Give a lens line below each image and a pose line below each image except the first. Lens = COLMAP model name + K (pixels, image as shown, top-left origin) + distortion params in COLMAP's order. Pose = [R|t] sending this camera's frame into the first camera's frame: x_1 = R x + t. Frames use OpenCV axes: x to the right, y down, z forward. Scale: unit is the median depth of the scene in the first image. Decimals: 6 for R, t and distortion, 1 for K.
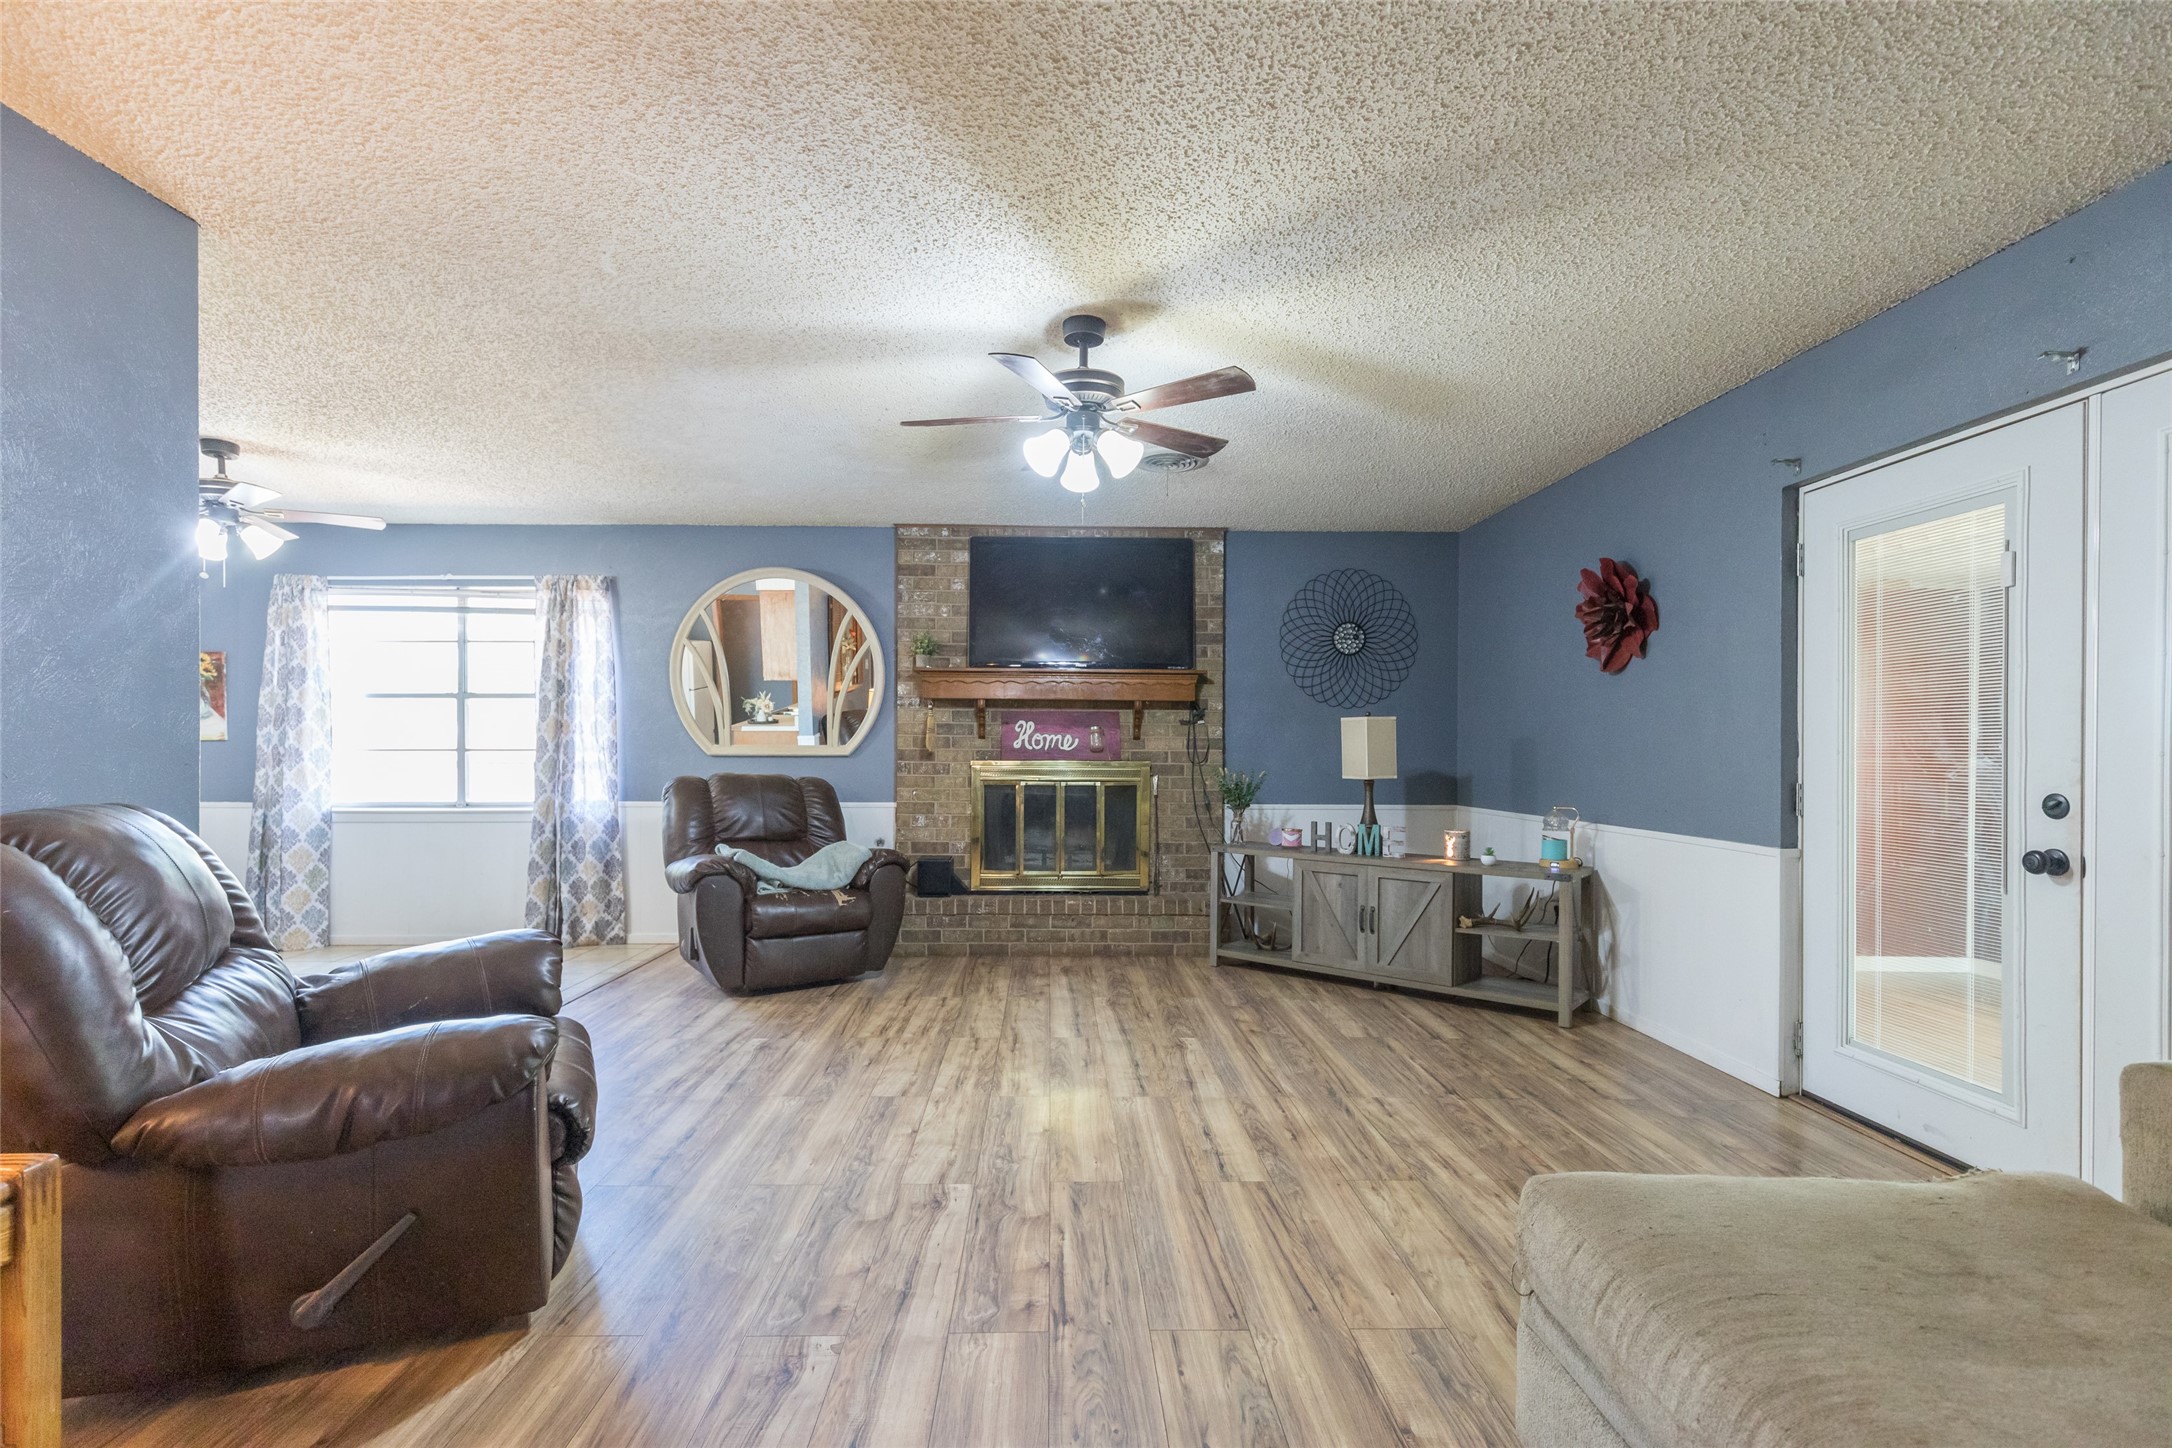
lens RADIAL K [[976.5, 0, 1057.3], [0, 976.5, 755.1], [0, 0, 1]] dist [0.014167, -0.003401]
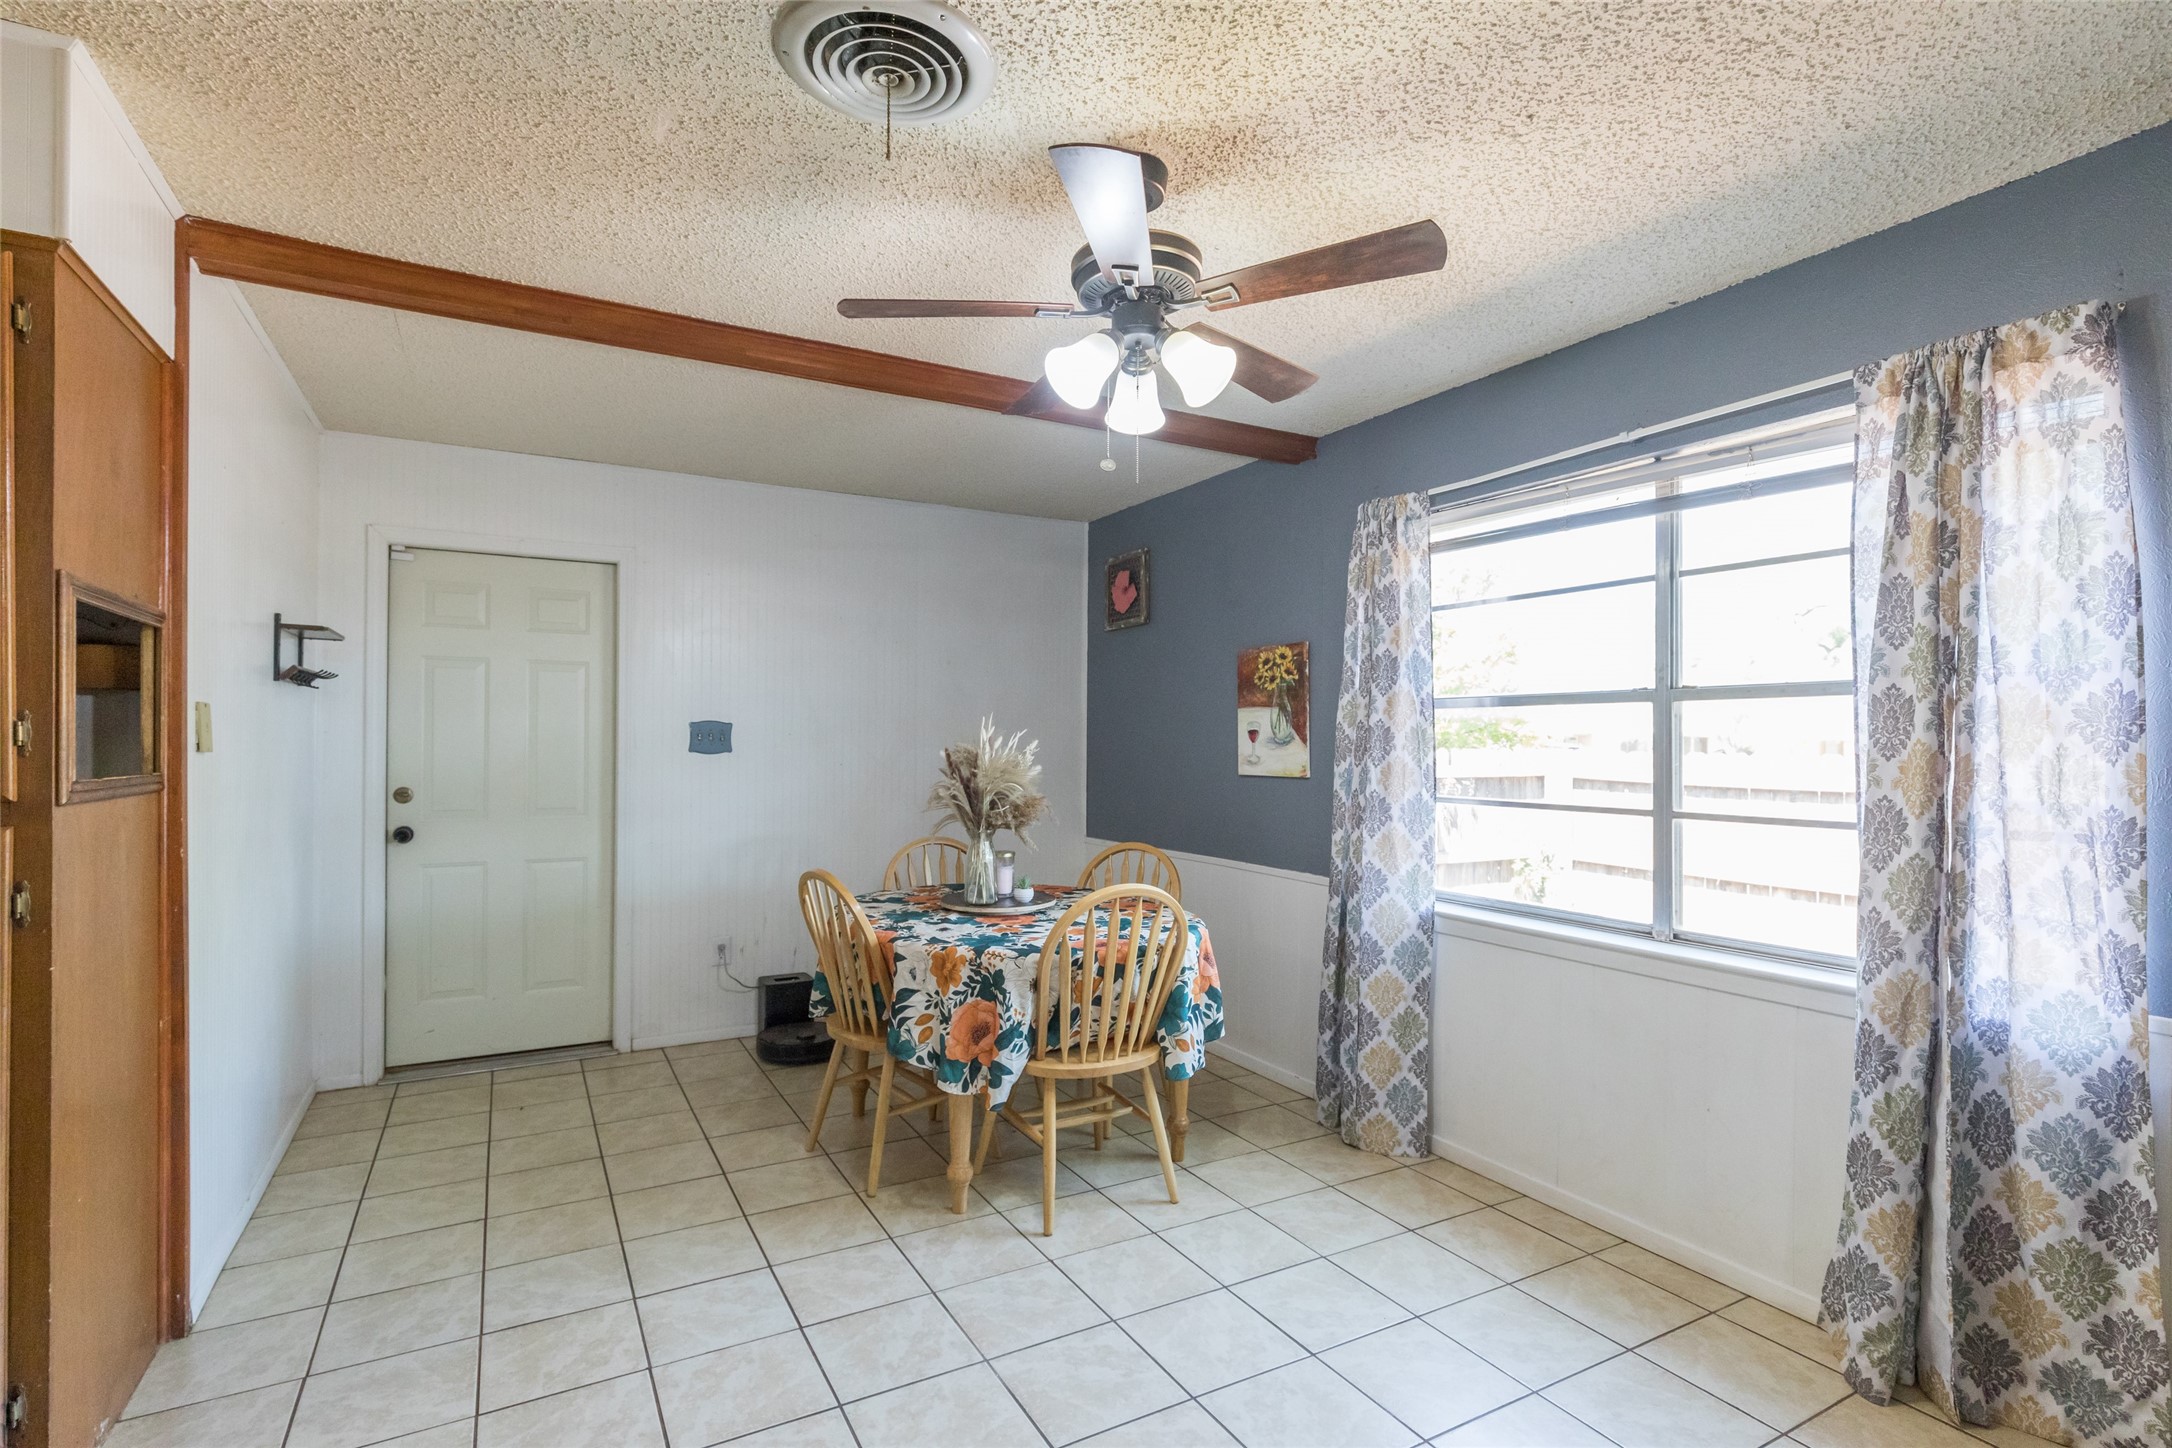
lens RADIAL K [[1015.5, 0, 1088.3], [0, 1015.5, 738.9], [0, 0, 1]] dist [0.004887, -0.002472]
pose [[0.482265, 0.001276, -0.876025, -0.455971], [-0.007594, 0.999967, -0.002724, -0.052212], [0.875993, 0.007966, 0.482259, 0.762442]]
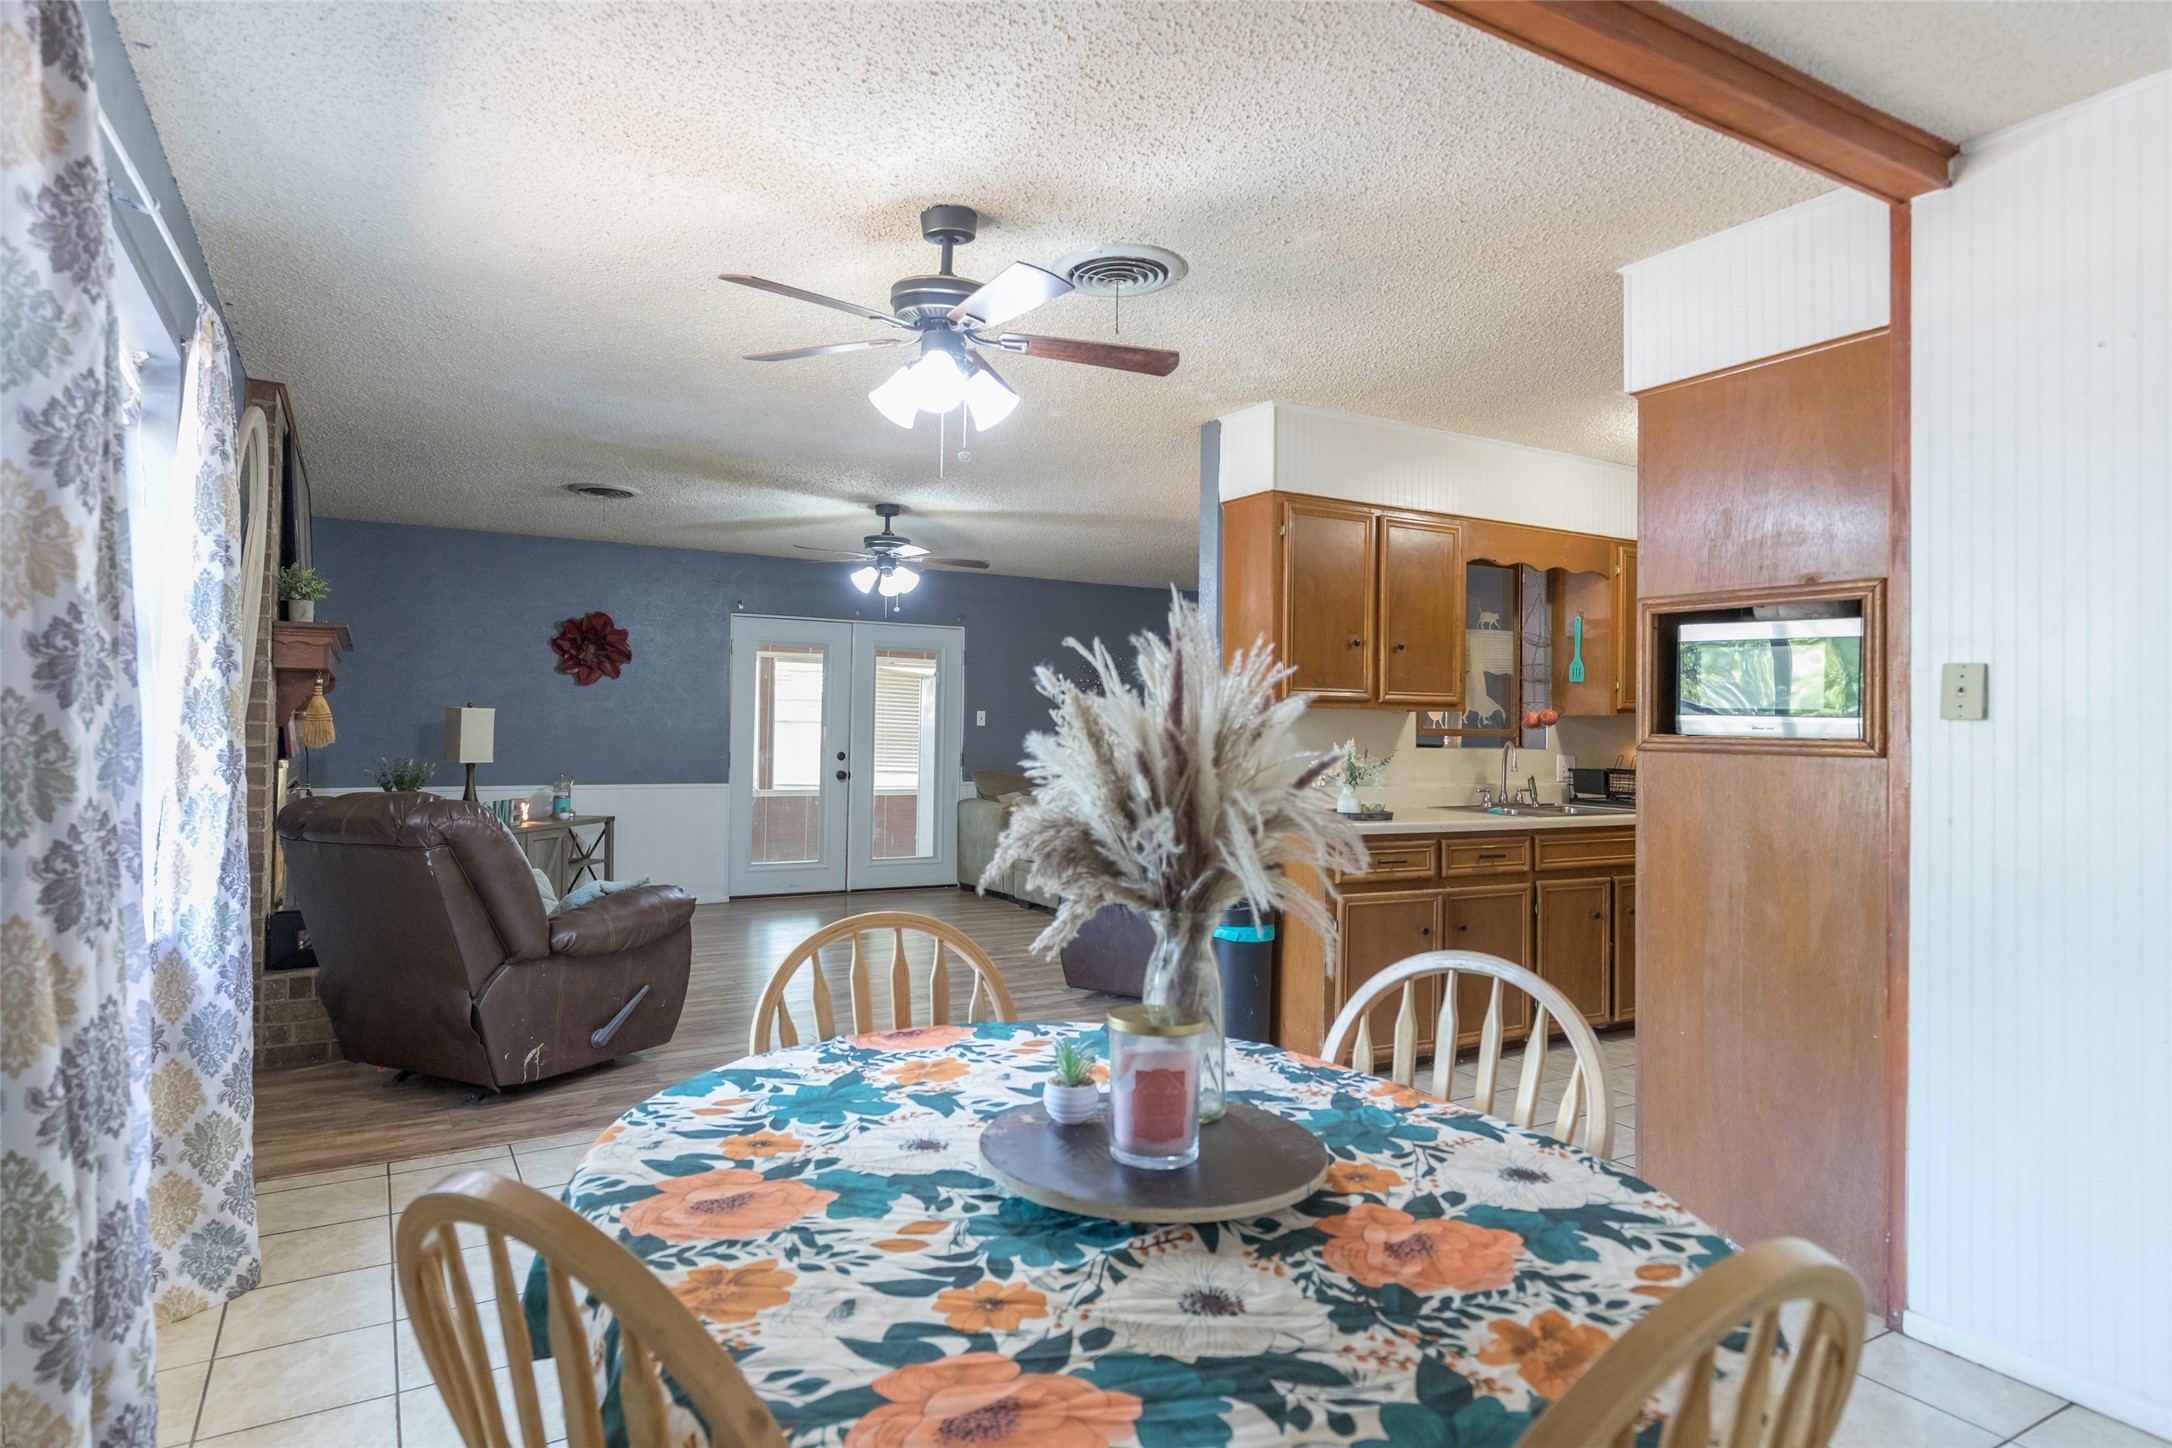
lens RADIAL K [[1228.8, 0, 1080.8], [0, 1228.8, 717.4], [0, 0, 1]] dist [0.006282, 0.000845]
pose [[-0.495450, -0.004506, 0.868625, -1.504445], [-0.010820, 0.999941, -0.000984, -0.040730], [-0.868569, -0.009886, -0.495469, 1.294717]]
